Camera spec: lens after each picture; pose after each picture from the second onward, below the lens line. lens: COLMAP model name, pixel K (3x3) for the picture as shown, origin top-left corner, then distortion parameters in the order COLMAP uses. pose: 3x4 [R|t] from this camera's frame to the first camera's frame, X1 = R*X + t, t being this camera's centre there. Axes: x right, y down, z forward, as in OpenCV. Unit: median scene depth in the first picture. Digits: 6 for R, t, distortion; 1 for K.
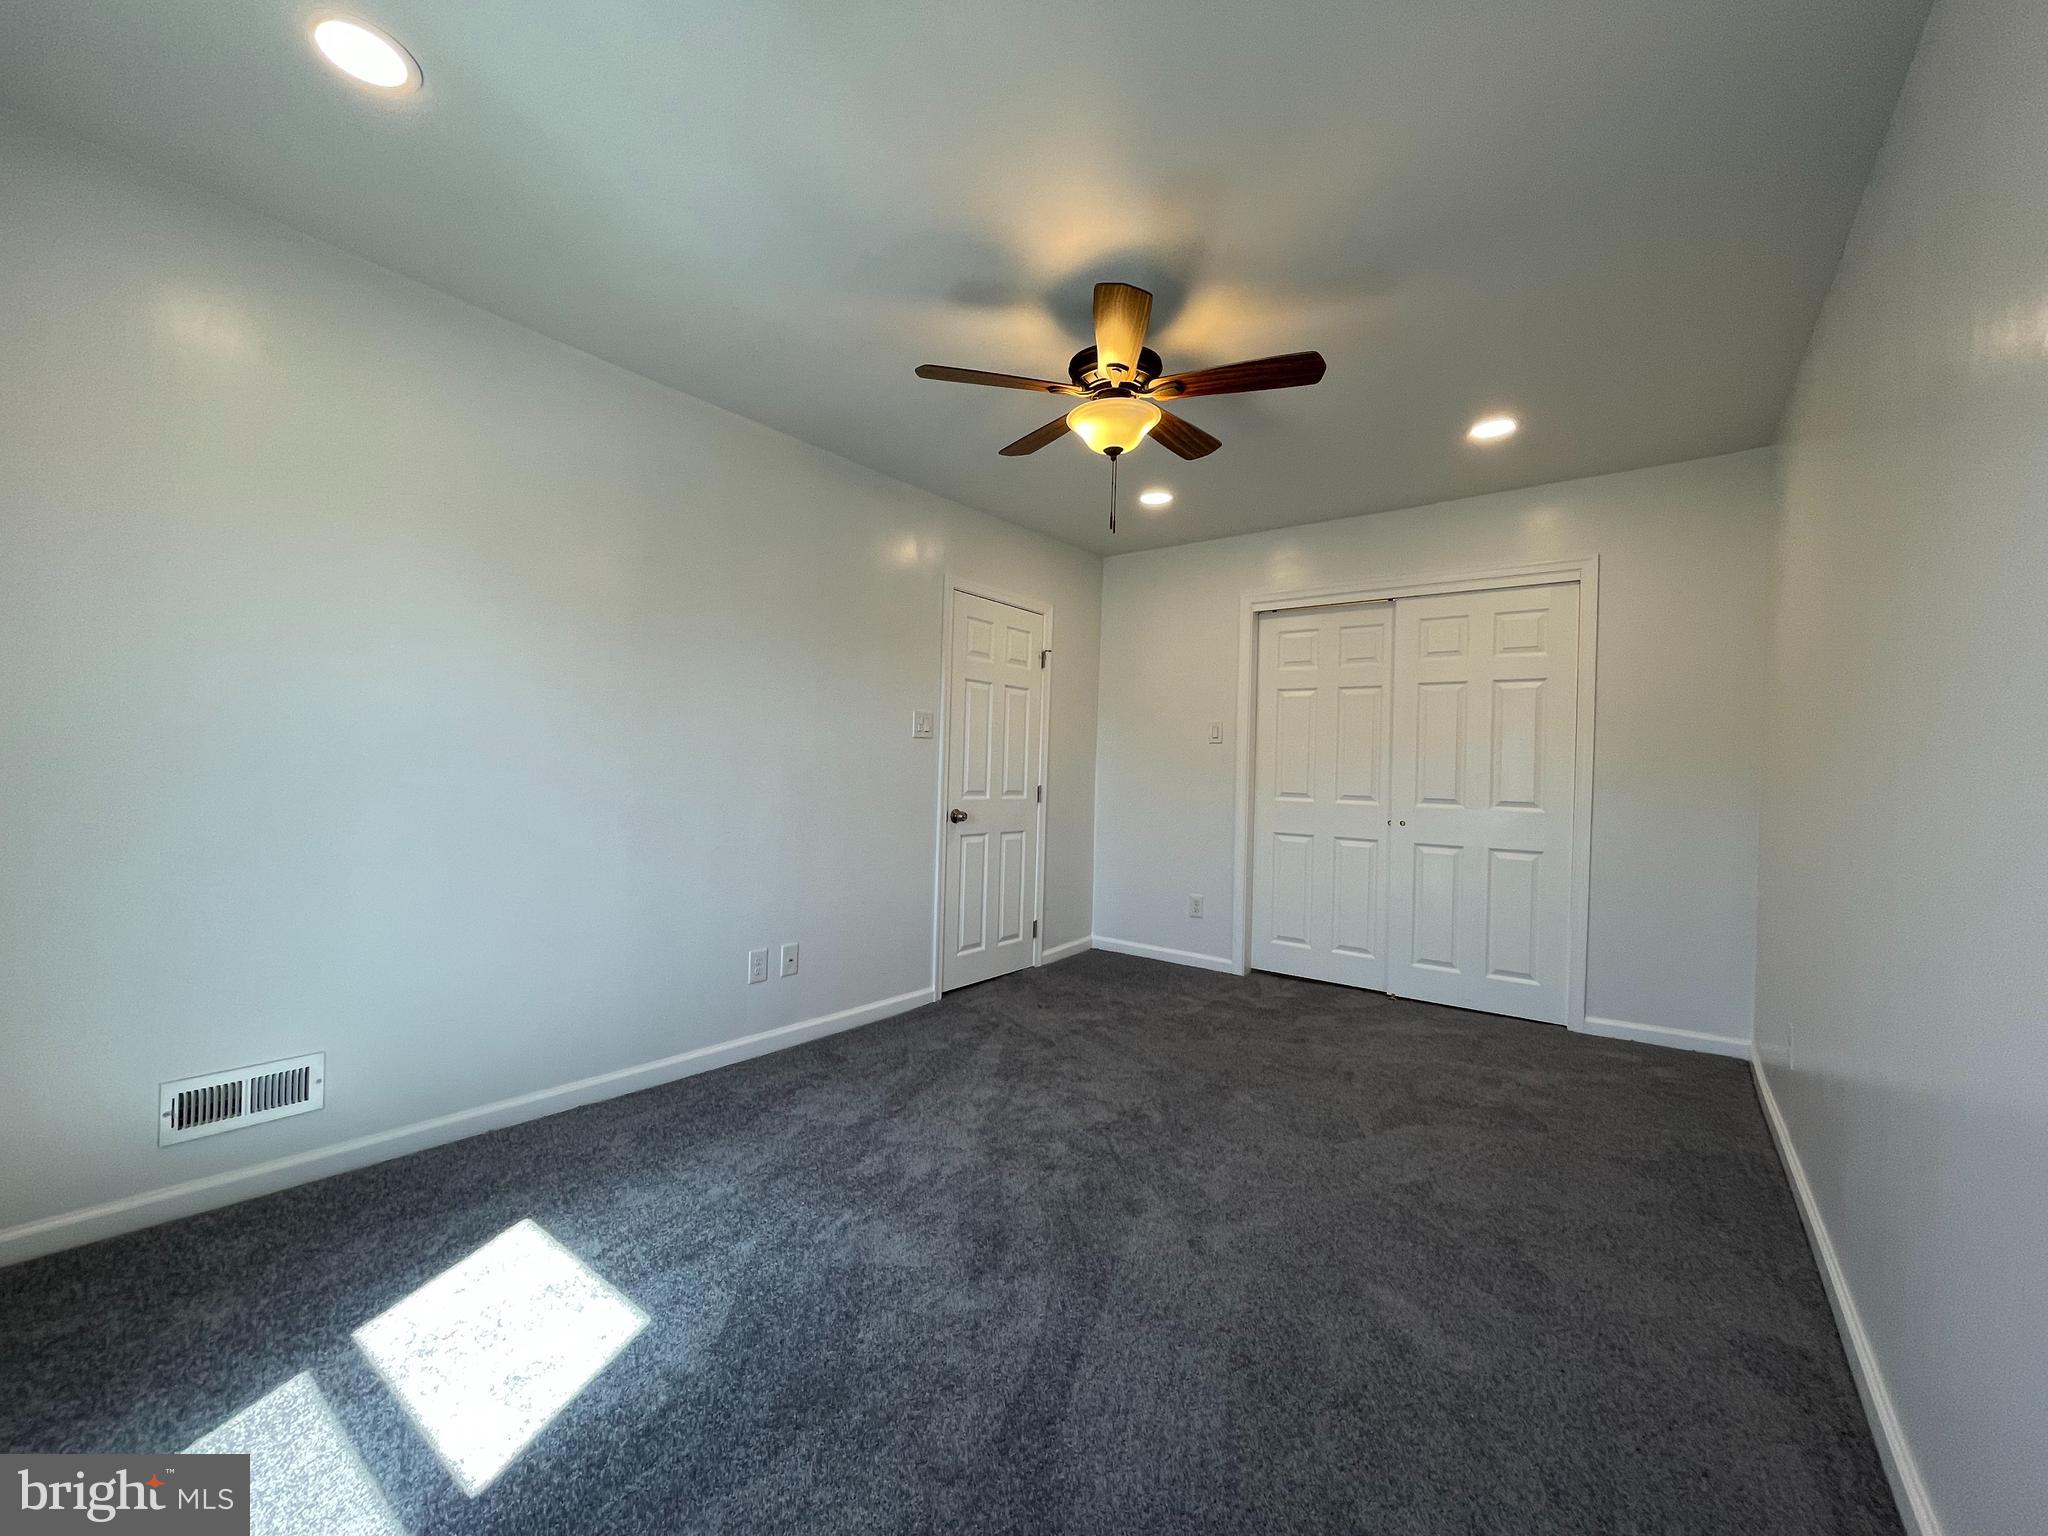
lens RADIAL K [[826.2, 0, 1015.6], [0, 826.2, 769.4], [0, 0, 1]] dist [0.000298, -0.000304]
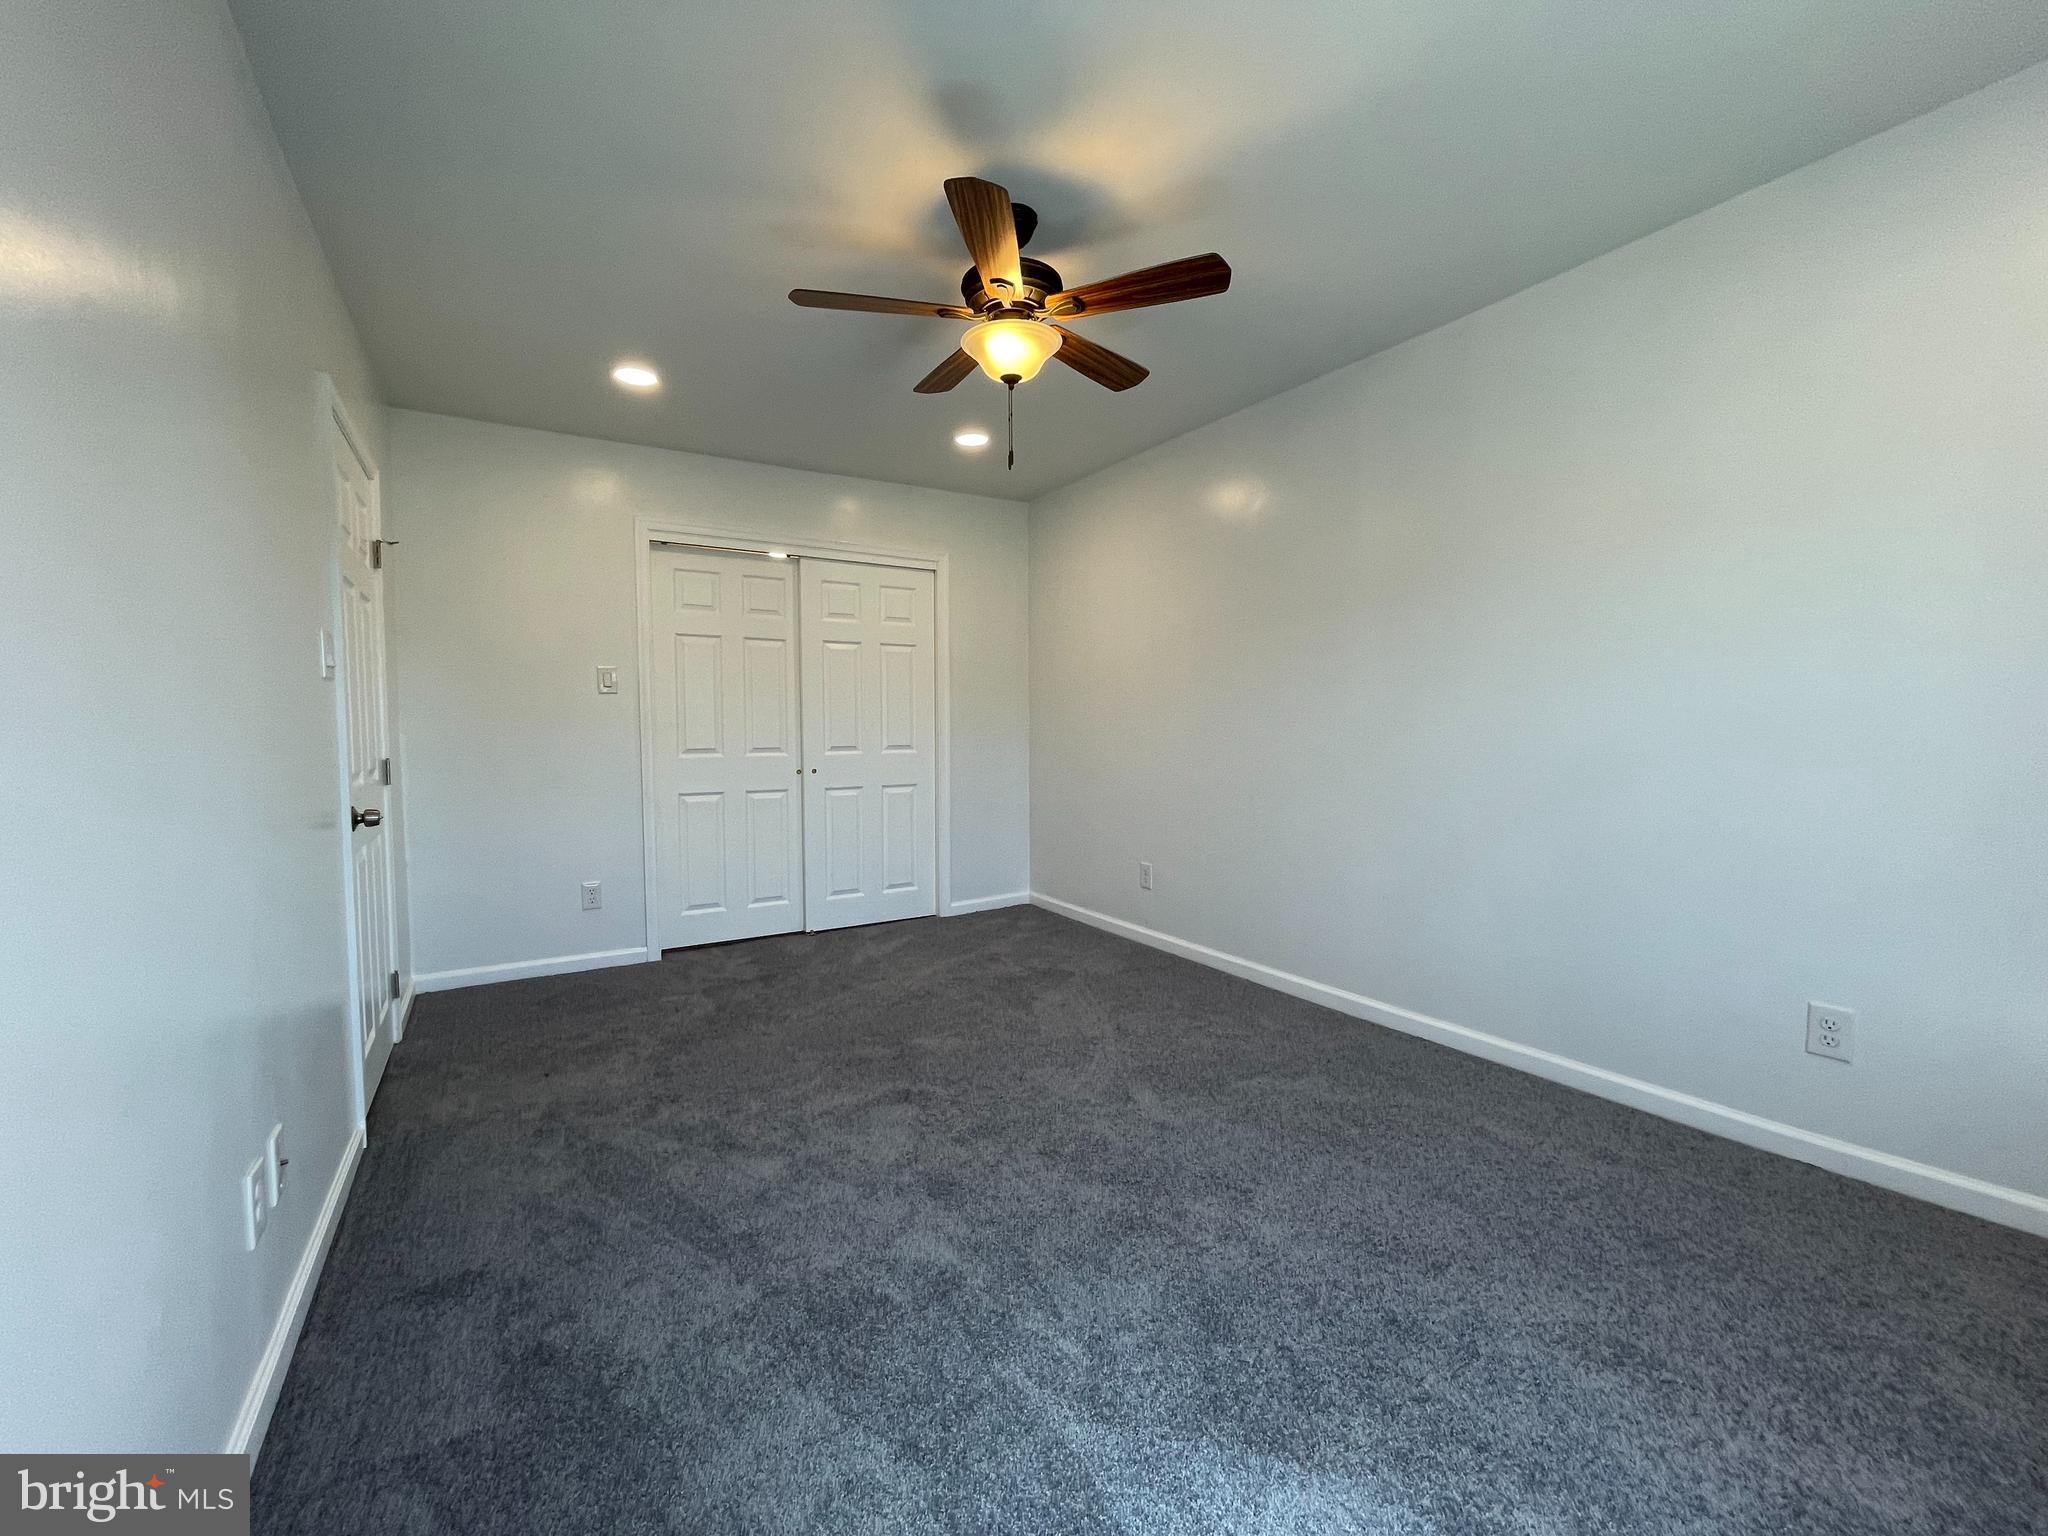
lens RADIAL K [[827.8, 0, 1017.6], [0, 827.8, 771.4], [0, 0, 1]] dist [0.001500, 0.000154]
pose [[0.362189, -0.077856, 0.928847, -0.493381], [0.020035, 0.996926, 0.075749, -0.011960], [-0.931889, -0.008826, 0.362636, 0.417505]]
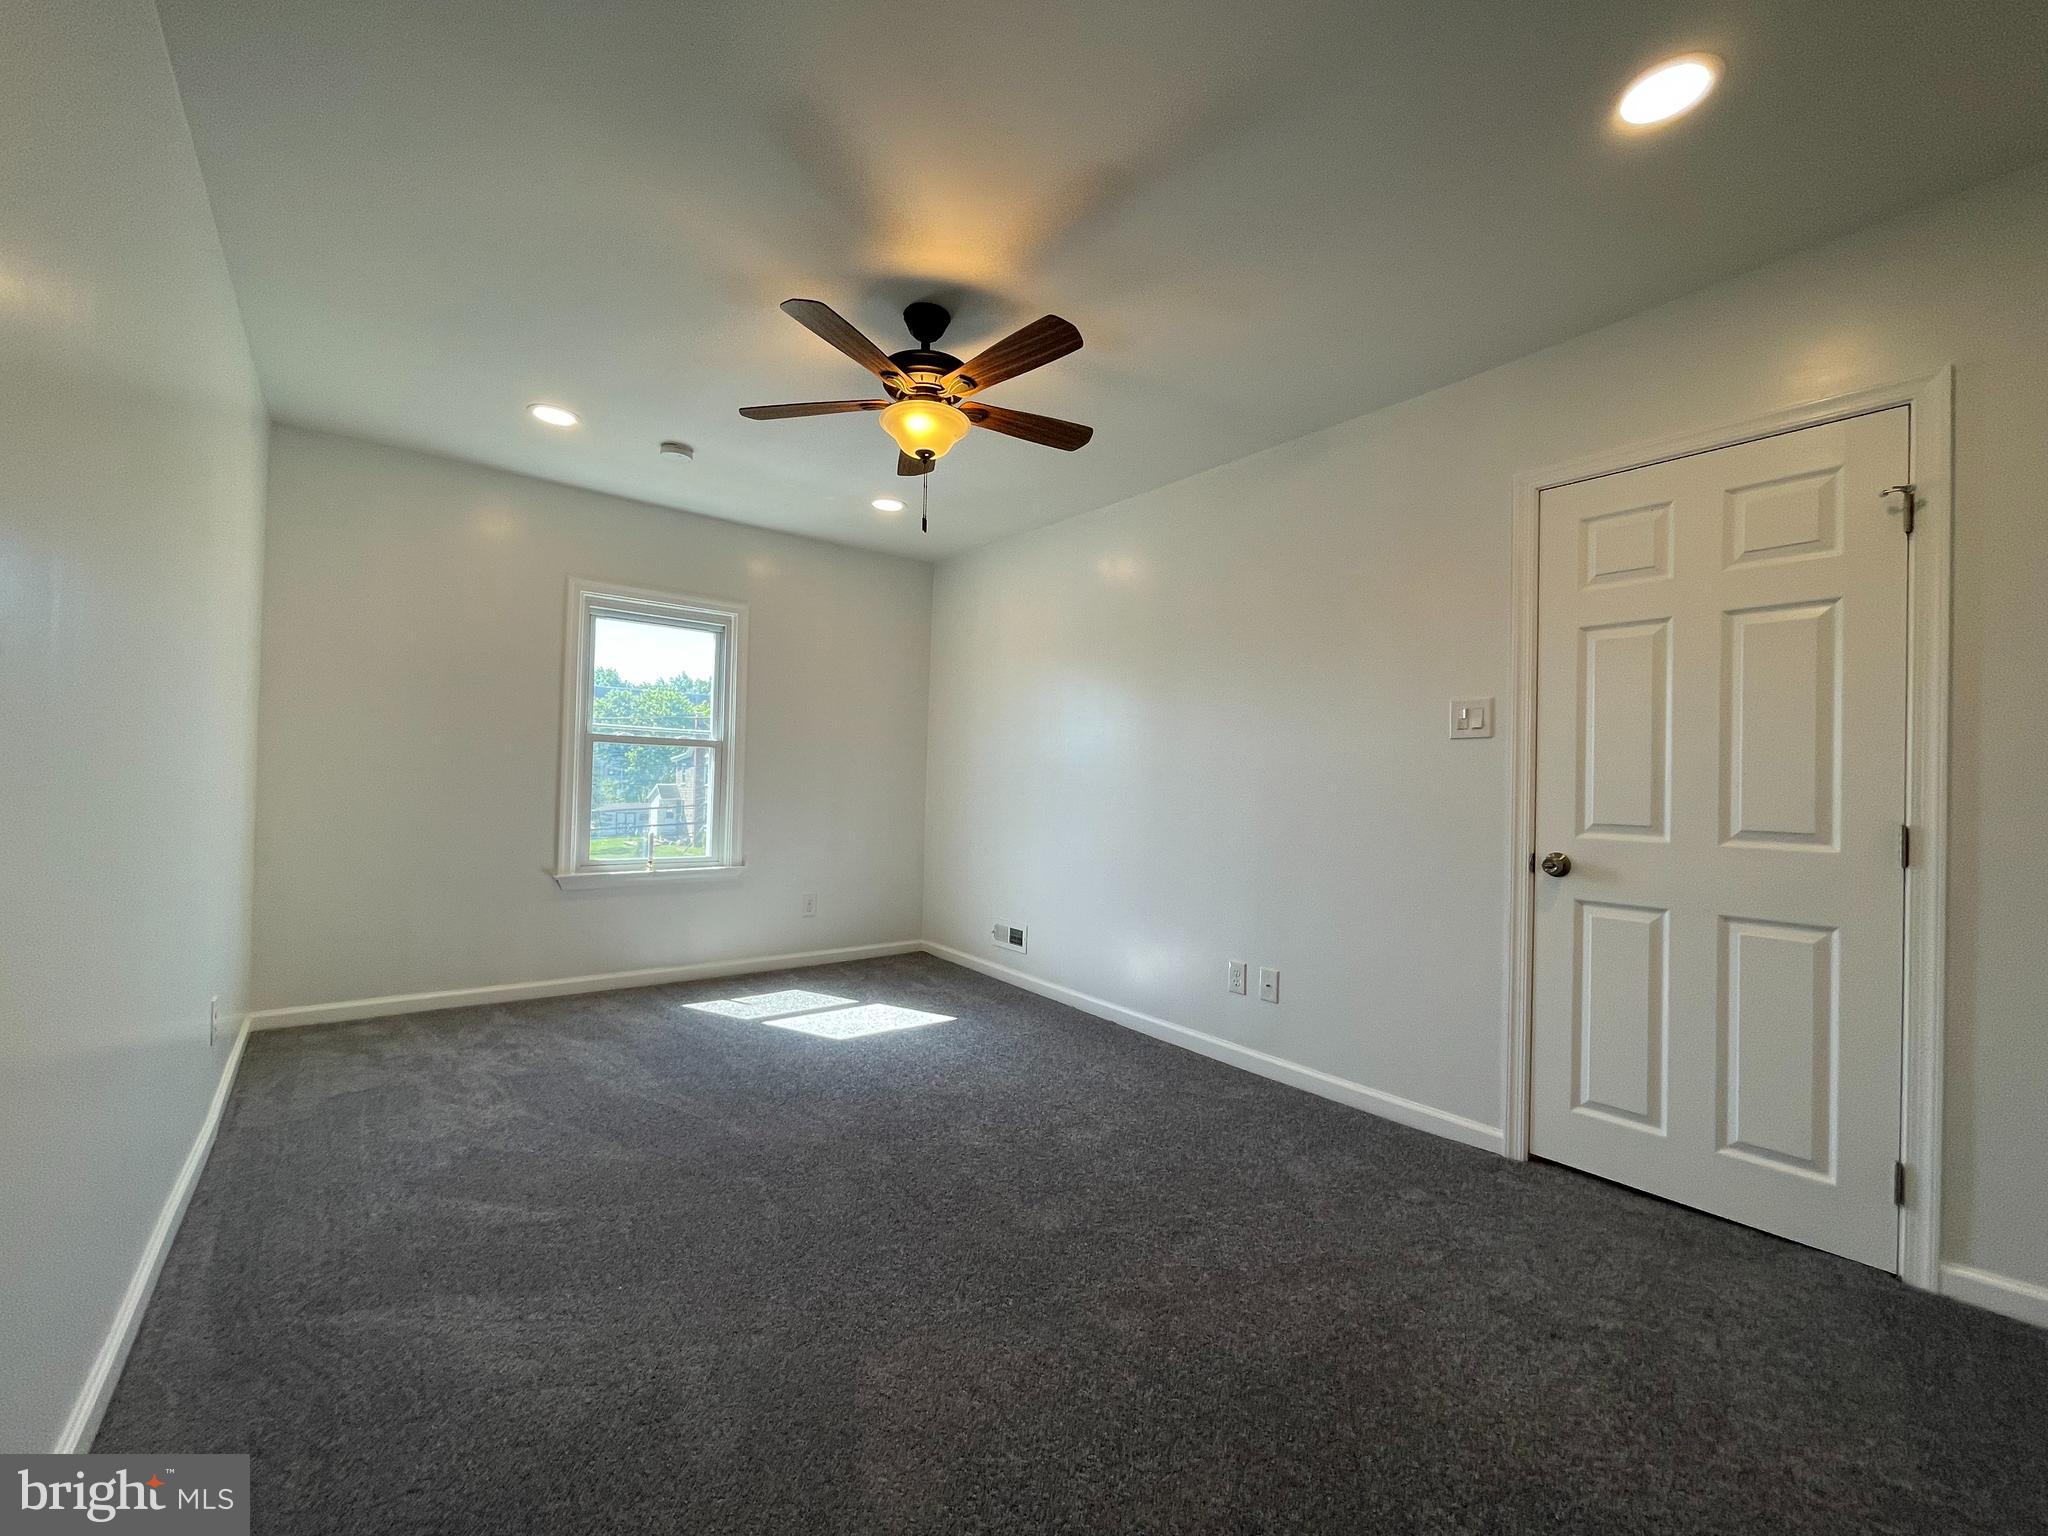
lens RADIAL K [[827.8, 0, 1017.6], [0, 827.8, 771.4], [0, 0, 1]] dist [0.001500, 0.000154]
pose [[-0.249895, -0.037216, -0.967557, 0.667782], [-0.020088, 0.999245, -0.033247, 0.019736], [0.968065, 0.011129, -0.250454, 0.871458]]
